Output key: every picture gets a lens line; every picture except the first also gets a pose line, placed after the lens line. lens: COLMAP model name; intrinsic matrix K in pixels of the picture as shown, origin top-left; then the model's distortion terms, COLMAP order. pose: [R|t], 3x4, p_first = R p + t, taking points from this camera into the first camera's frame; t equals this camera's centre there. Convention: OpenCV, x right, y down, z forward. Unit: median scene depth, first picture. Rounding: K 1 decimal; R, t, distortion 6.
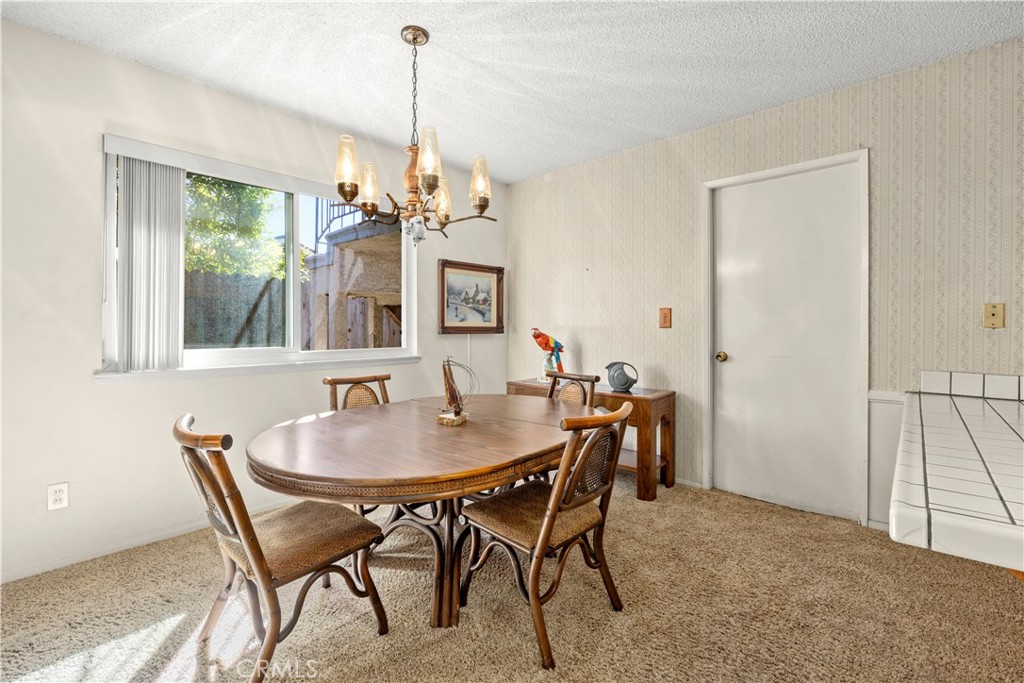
lens RADIAL K [[443.5, 0, 512.2], [0, 443.5, 329.2], [0, 0, 1]] dist [-0.001665, -0.000005]
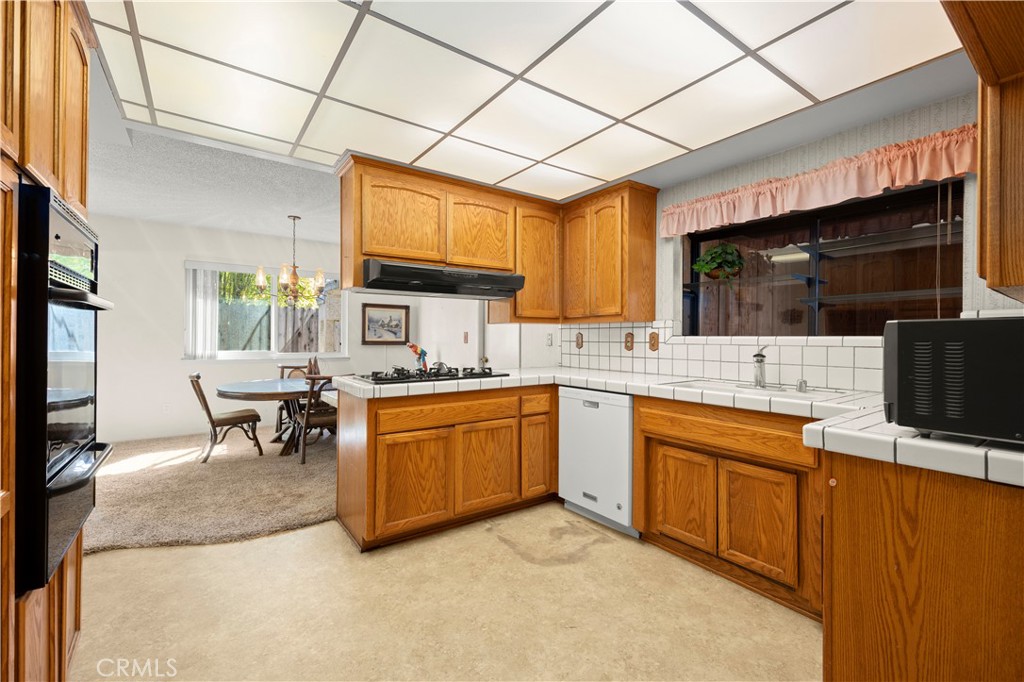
lens RADIAL K [[429.3, 0, 512.0], [0, 429.3, 341.0], [0, 0, 1]] dist [0.000970, -0.000026]
pose [[0.977516, 0.009699, -0.210638, 1.151400], [-0.008821, 0.999948, 0.005109, -0.028514], [0.210676, -0.003136, 0.977551, -0.815782]]
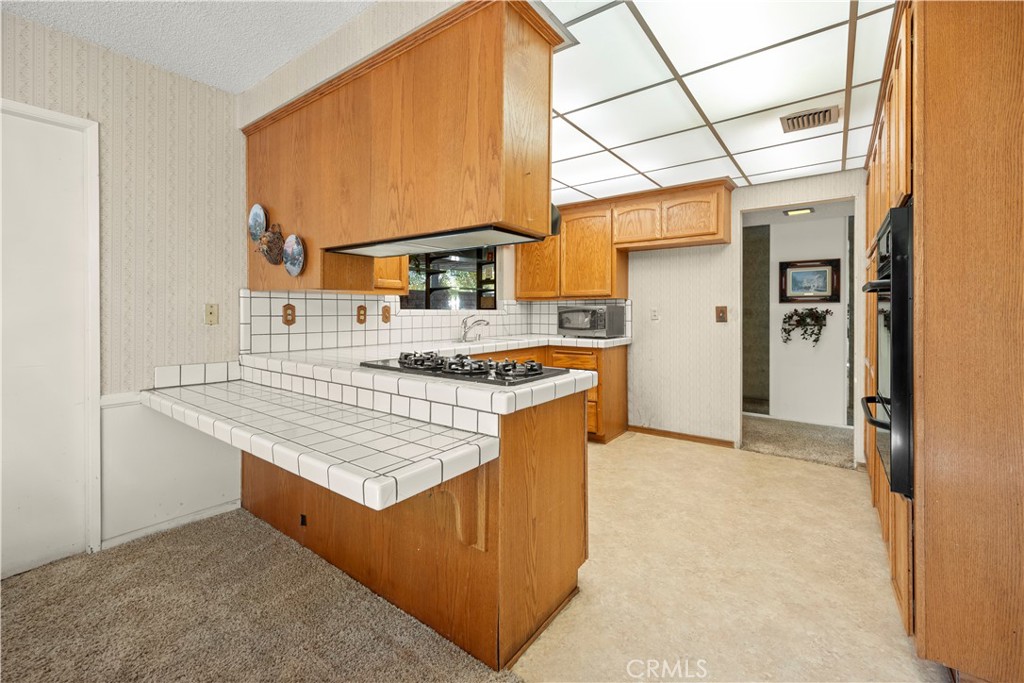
lens RADIAL K [[436.0, 0, 508.3], [0, 436.0, 313.9], [0, 0, 1]] dist [0.002160, 0.000148]
pose [[-0.090257, -0.003969, 0.995911, -0.141280], [0.000817, 0.999991, 0.004059, -0.030209], [-0.995918, 0.001180, -0.090253, 0.264267]]
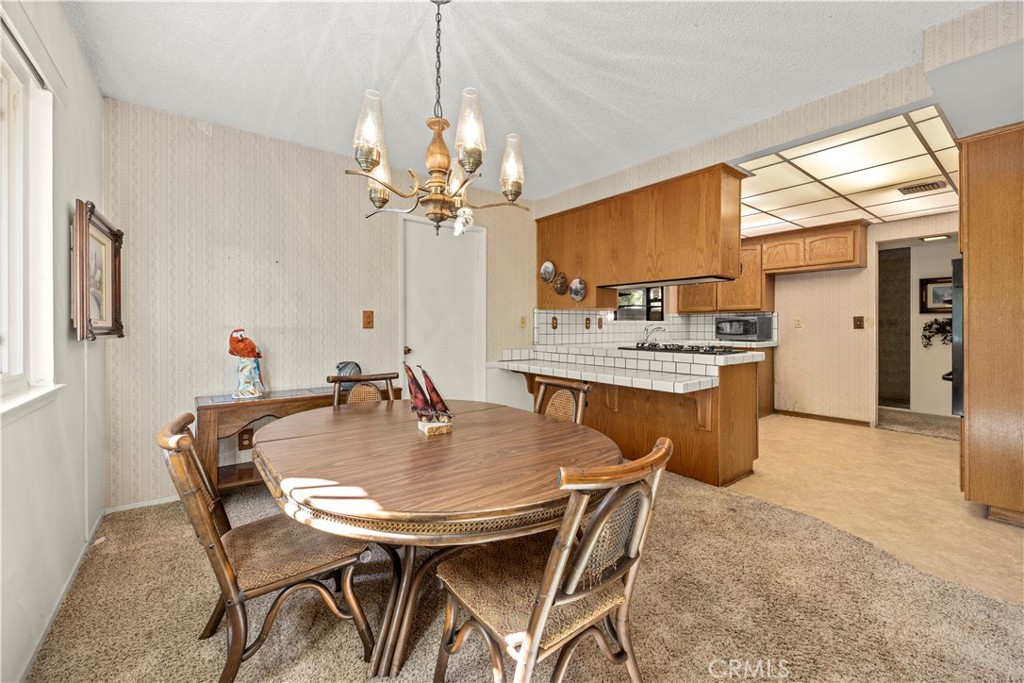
lens RADIAL K [[416.0, 0, 510.6], [0, 416.0, 329.9], [0, 0, 1]] dist [0.000215, -0.000353]
pose [[0.180457, -0.006047, 0.983564, -0.832223], [0.002854, 0.999980, 0.005624, -0.003900], [-0.983579, 0.001792, 0.180470, 0.594992]]
